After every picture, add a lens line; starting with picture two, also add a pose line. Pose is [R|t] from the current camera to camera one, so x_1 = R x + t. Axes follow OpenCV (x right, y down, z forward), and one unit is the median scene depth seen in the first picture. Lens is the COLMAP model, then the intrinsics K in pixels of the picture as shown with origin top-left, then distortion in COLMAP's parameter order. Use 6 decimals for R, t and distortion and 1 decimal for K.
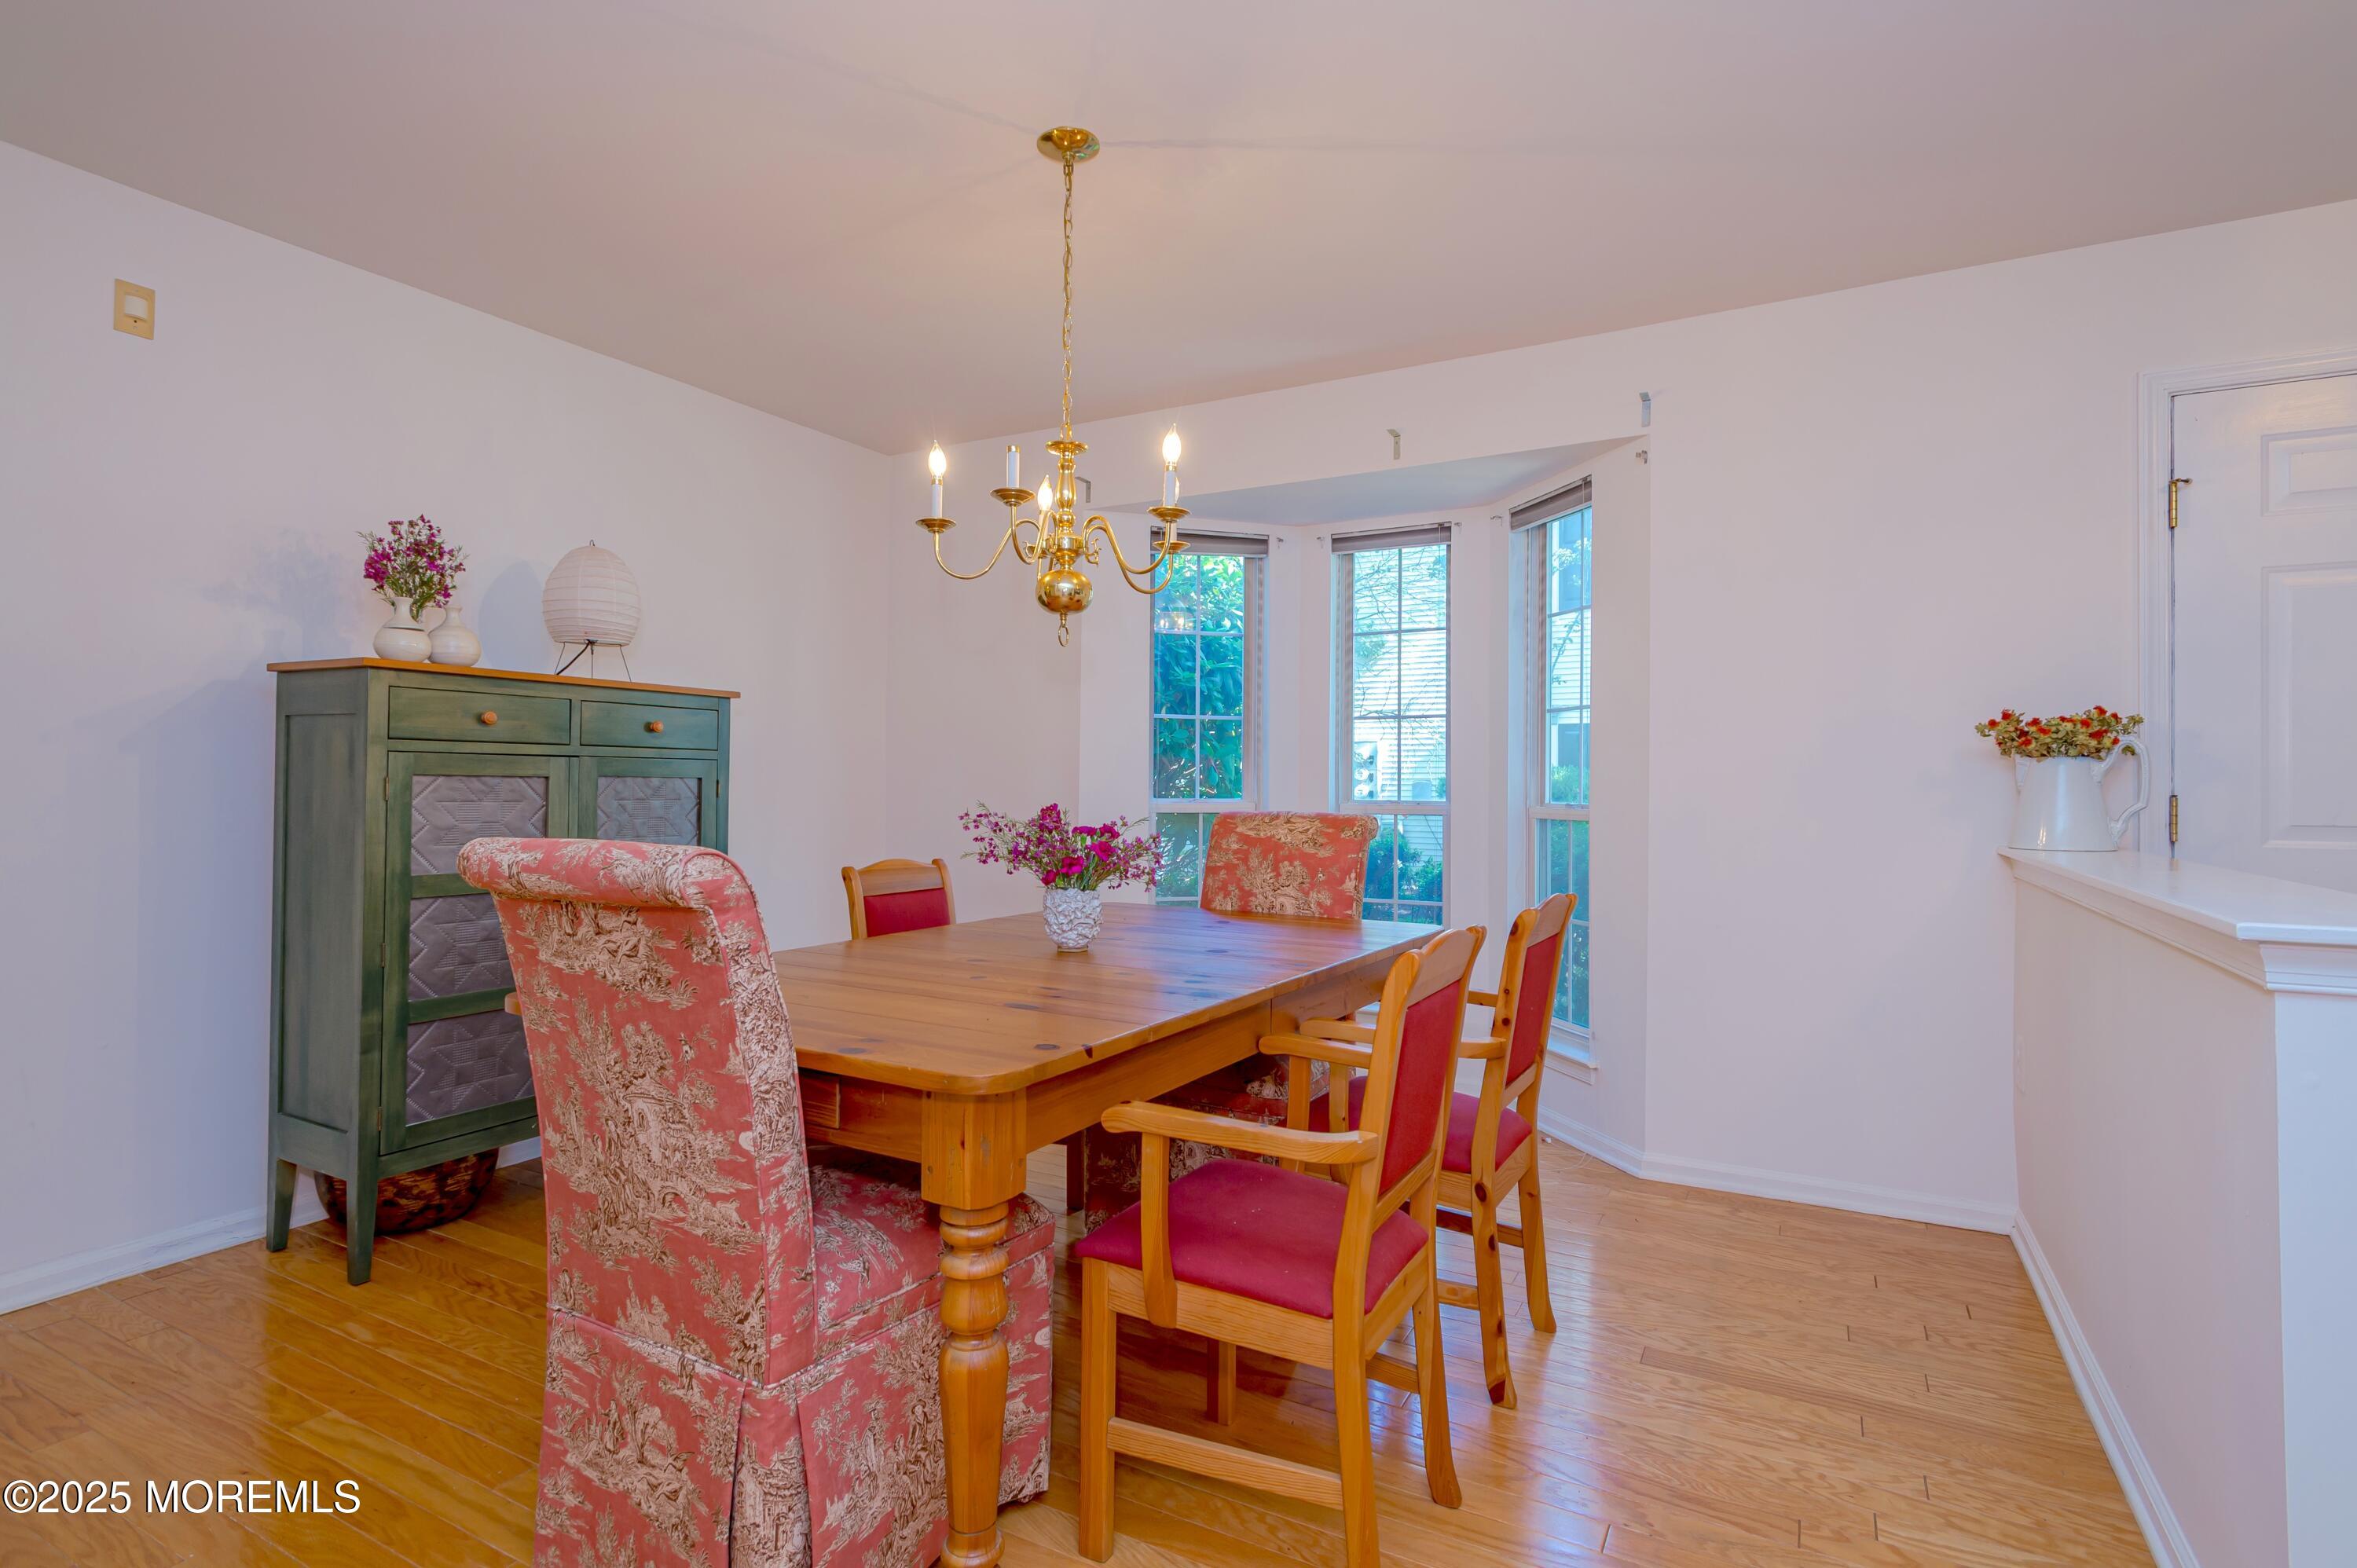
lens RADIAL K [[1142.1, 0, 1178.4], [0, 1142.1, 778.5], [0, 0, 1]] dist [0.005554, 0.000314]
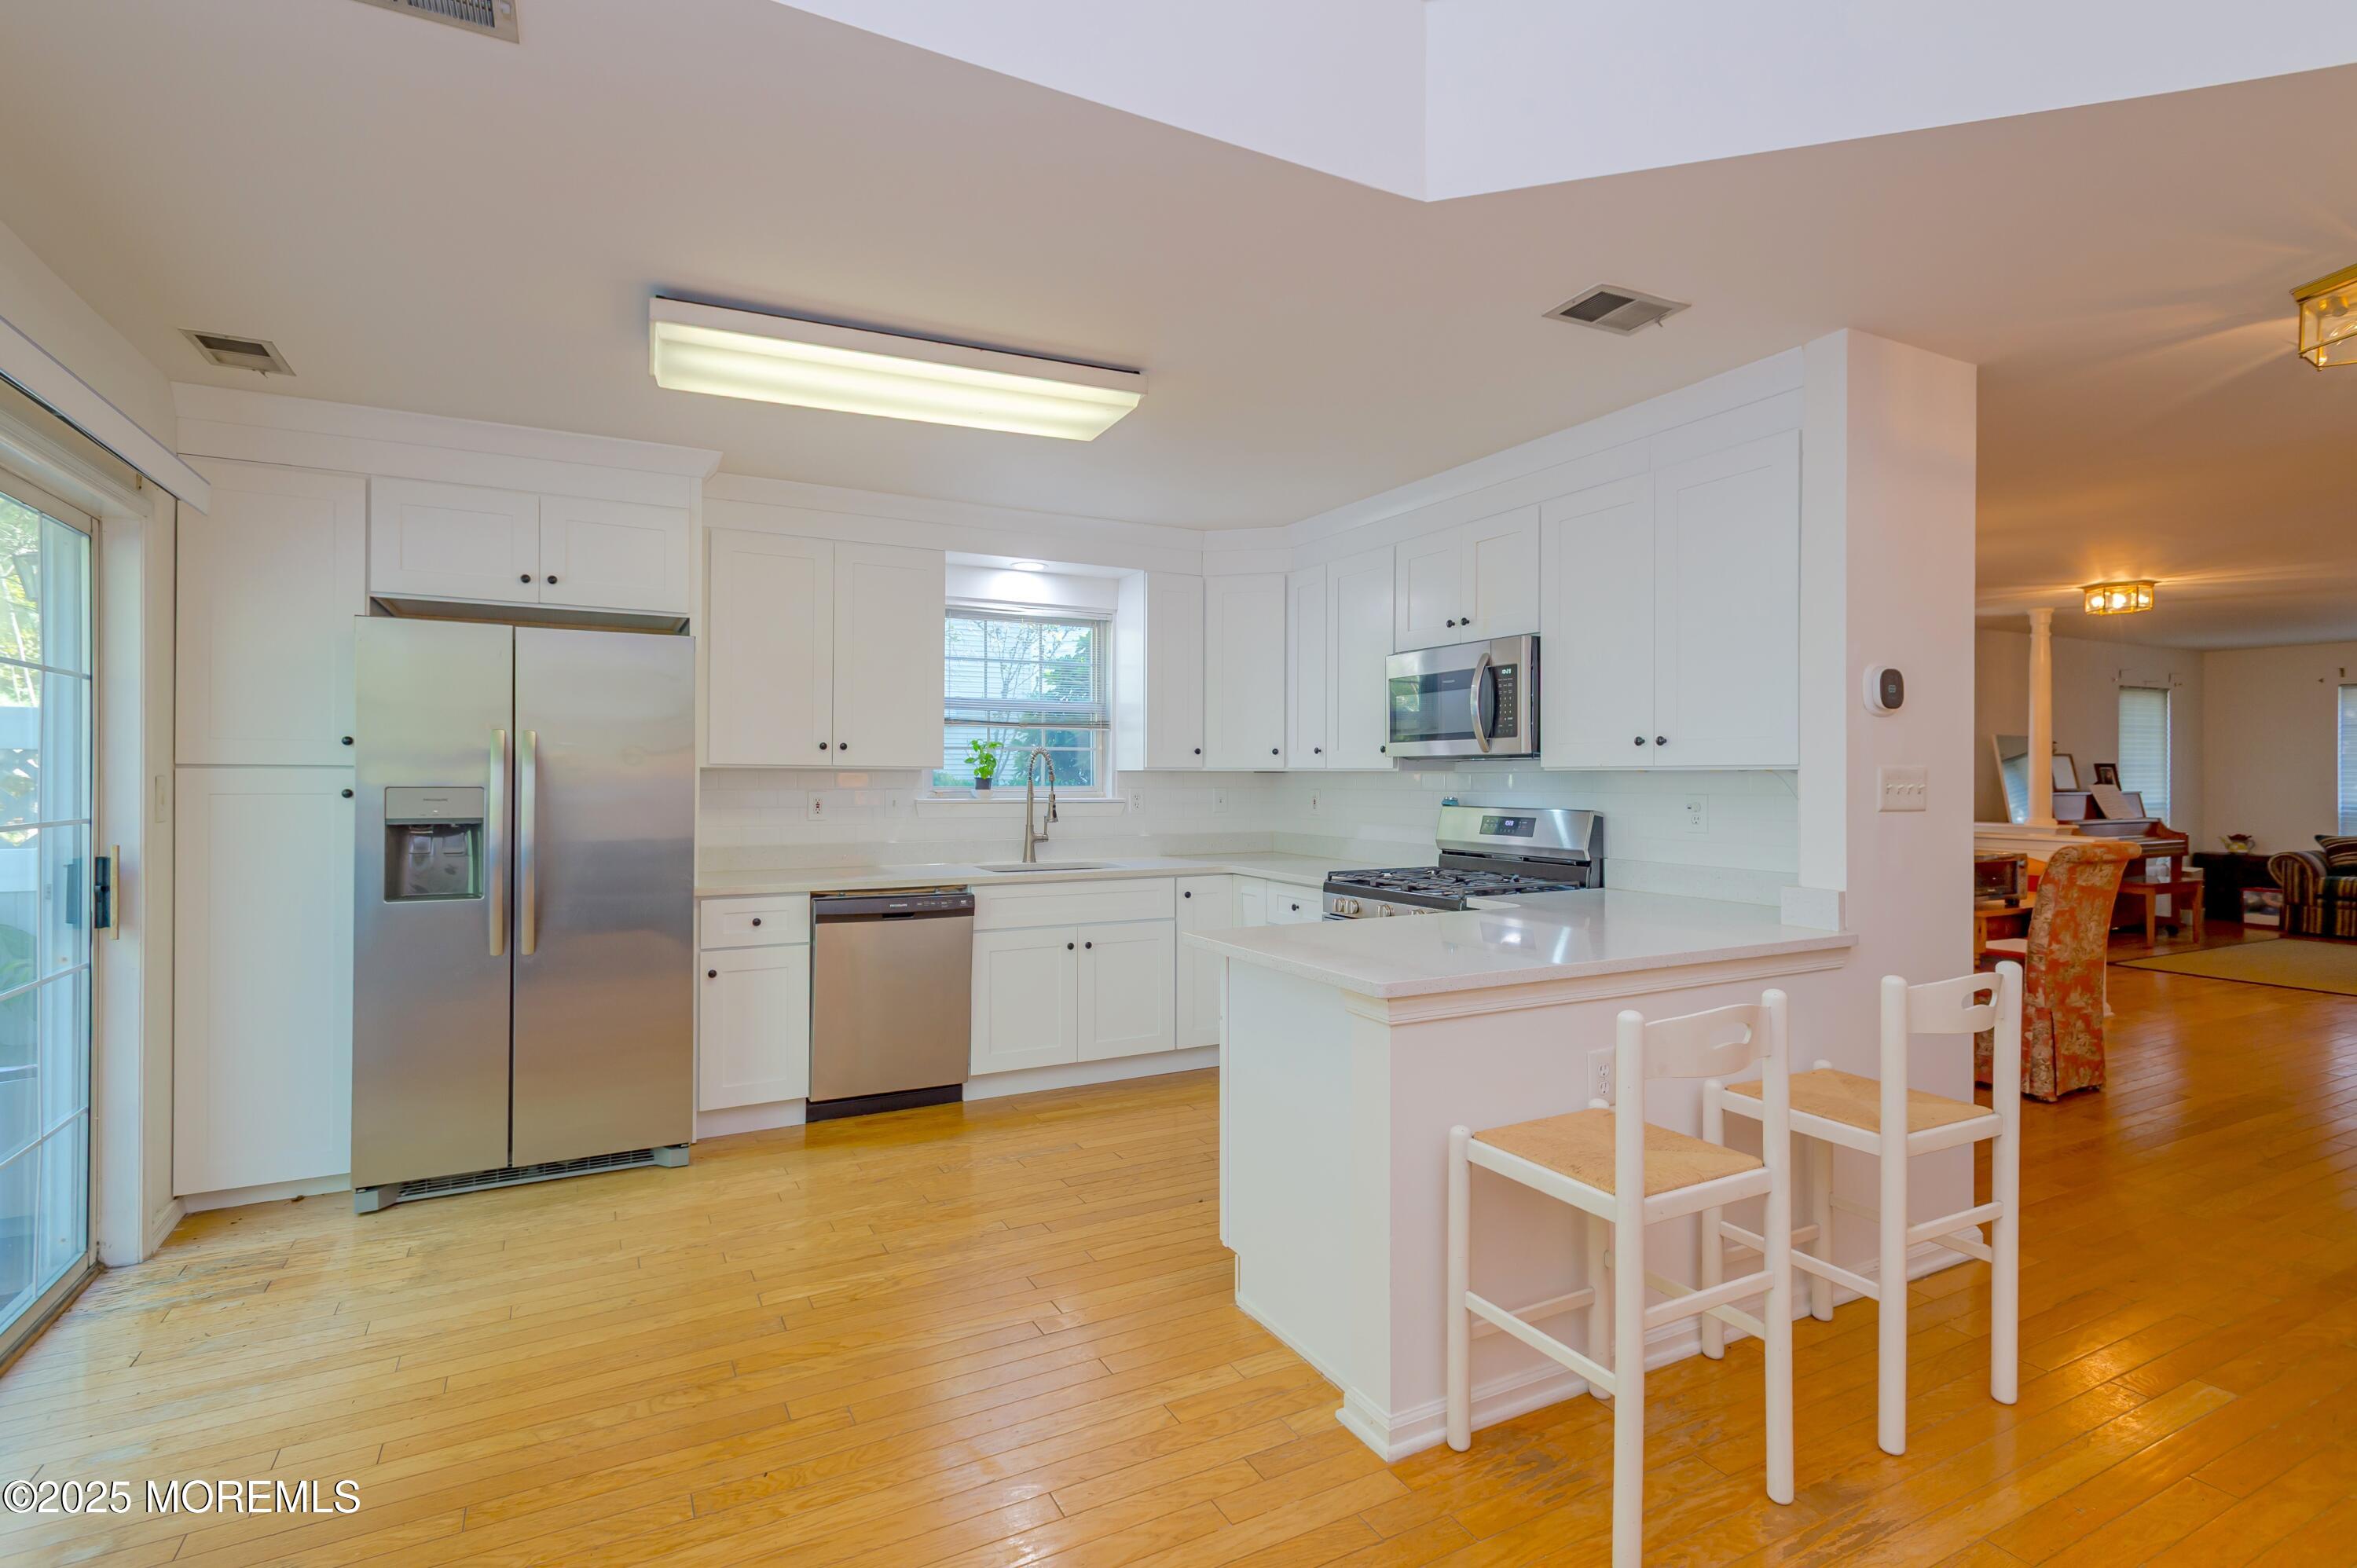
lens RADIAL K [[1130.6, 0, 1170.6], [0, 1130.6, 777.0], [0, 0, 1]] dist [0.011720, -0.000441]
pose [[0.546096, -0.008935, 0.837675, -2.202928], [-0.002927, 0.999917, 0.012574, -0.079173], [-0.837717, -0.009318, 0.546025, 0.681825]]
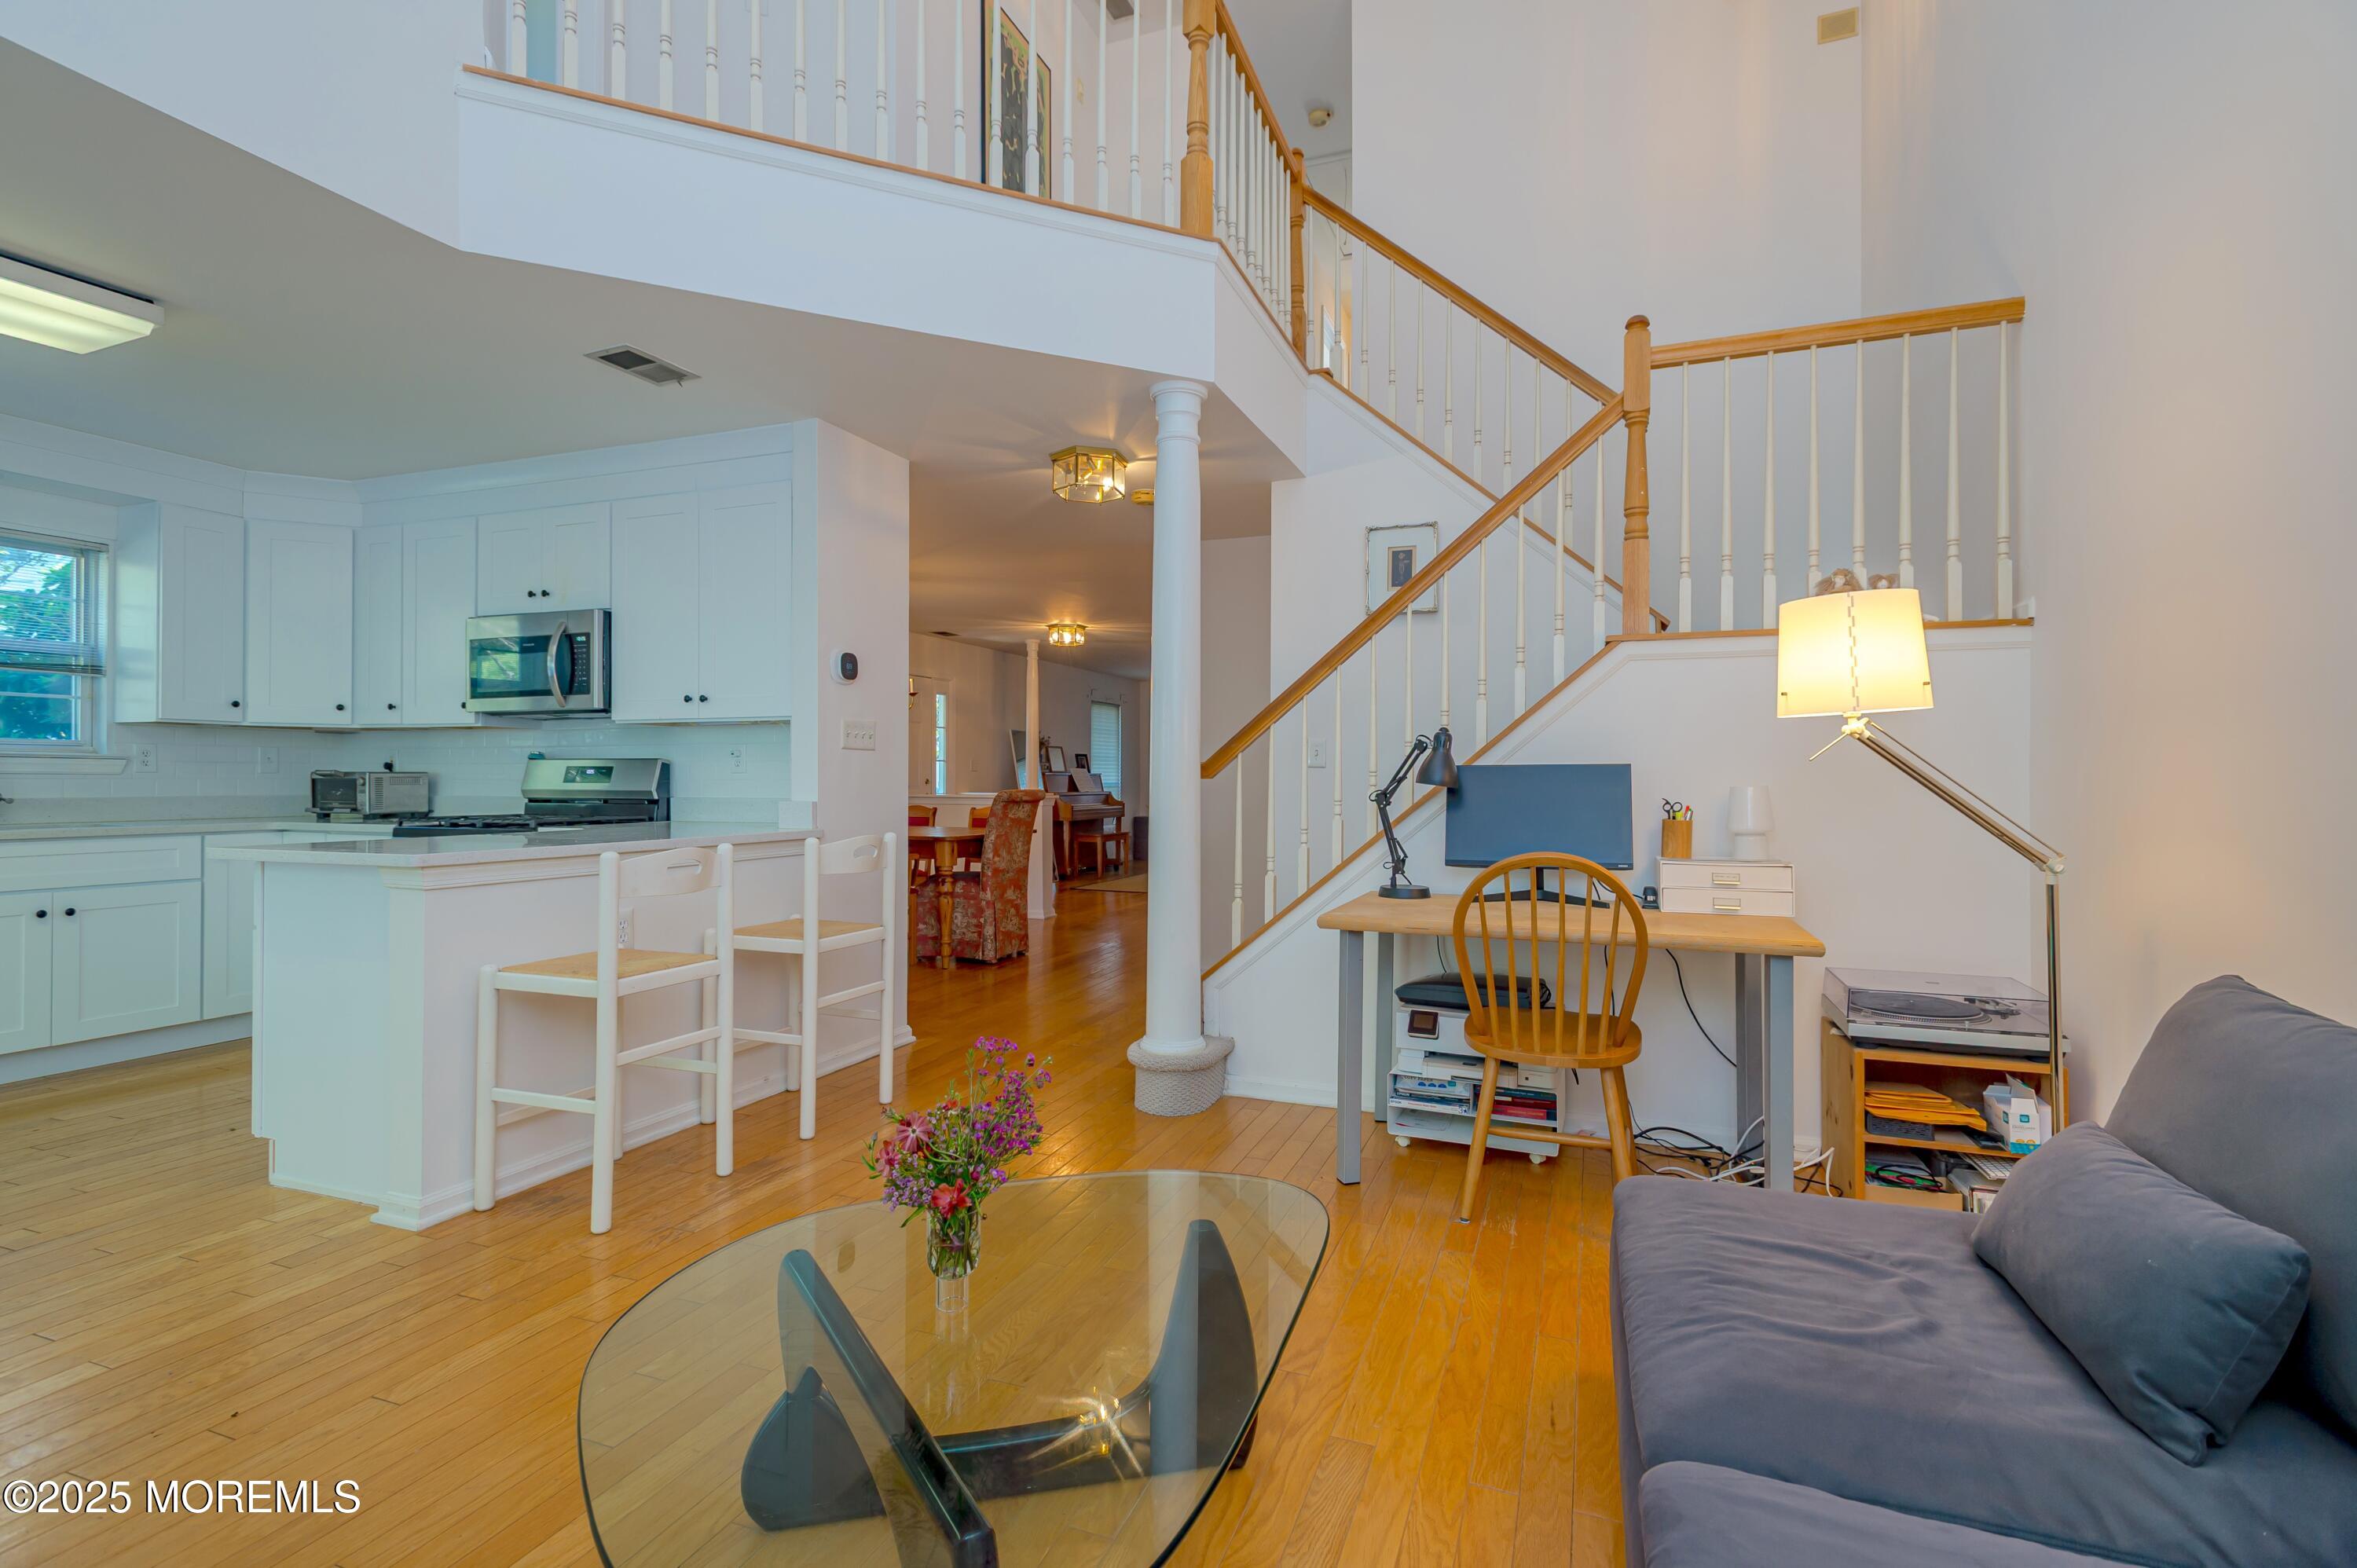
lens RADIAL K [[1093.9, 0, 1177.4], [0, 1093.9, 774.6], [0, 0, 1]] dist [0.012206, -0.002735]
pose [[-0.144762, -0.003288, 0.989461, -2.494418], [-0.012367, 0.999922, 0.001514, -0.012680], [-0.989389, -0.012017, -0.144792, 0.481804]]
